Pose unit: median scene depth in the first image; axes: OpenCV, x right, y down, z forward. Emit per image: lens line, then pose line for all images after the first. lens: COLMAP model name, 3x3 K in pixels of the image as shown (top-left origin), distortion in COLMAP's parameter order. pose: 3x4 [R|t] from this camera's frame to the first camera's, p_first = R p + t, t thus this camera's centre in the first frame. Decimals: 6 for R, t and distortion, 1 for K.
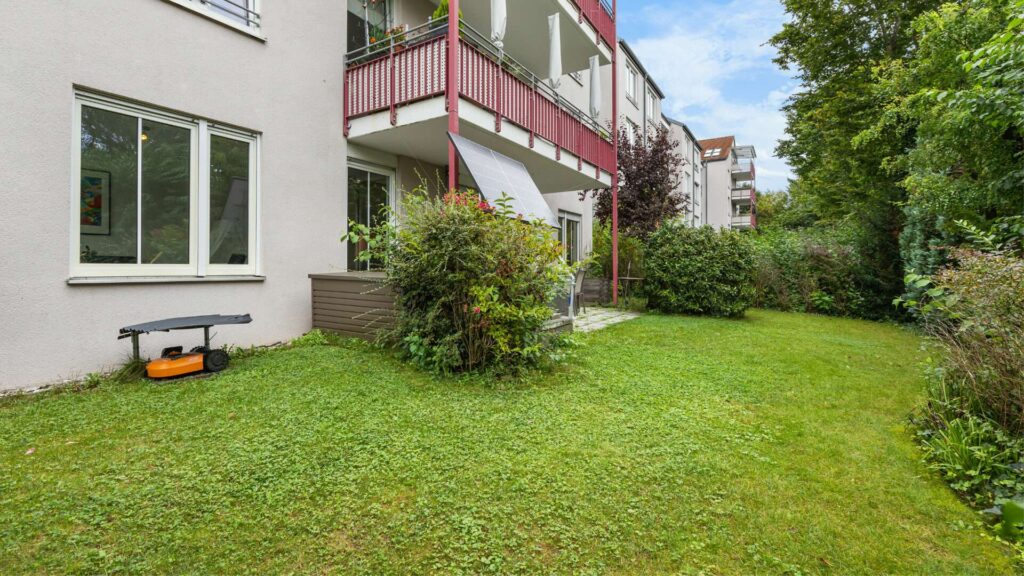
lens RADIAL K [[442.3, 0, 508.3], [0, 442.3, 284.6], [0, 0, 1]] dist [-0.001013, 0.000573]
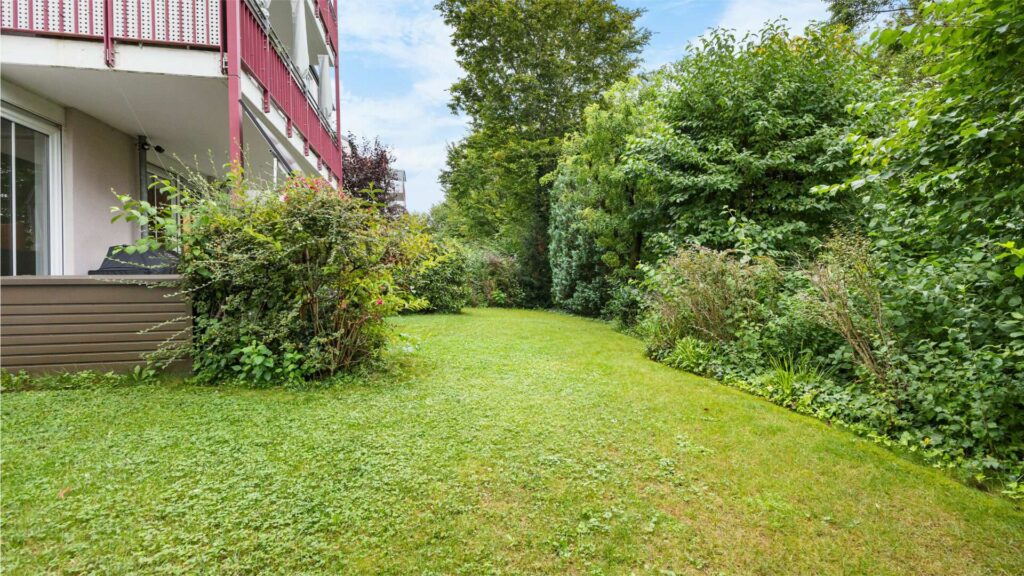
lens RADIAL K [[442.3, 0, 504.7], [0, 442.3, 287.0], [0, 0, 1]] dist [-0.001013, 0.000573]
pose [[0.714404, -0.028461, 0.699154, -0.242207], [0.046991, 0.998868, -0.007354, 0.020085], [-0.698154, 0.038108, 0.714933, 0.054688]]
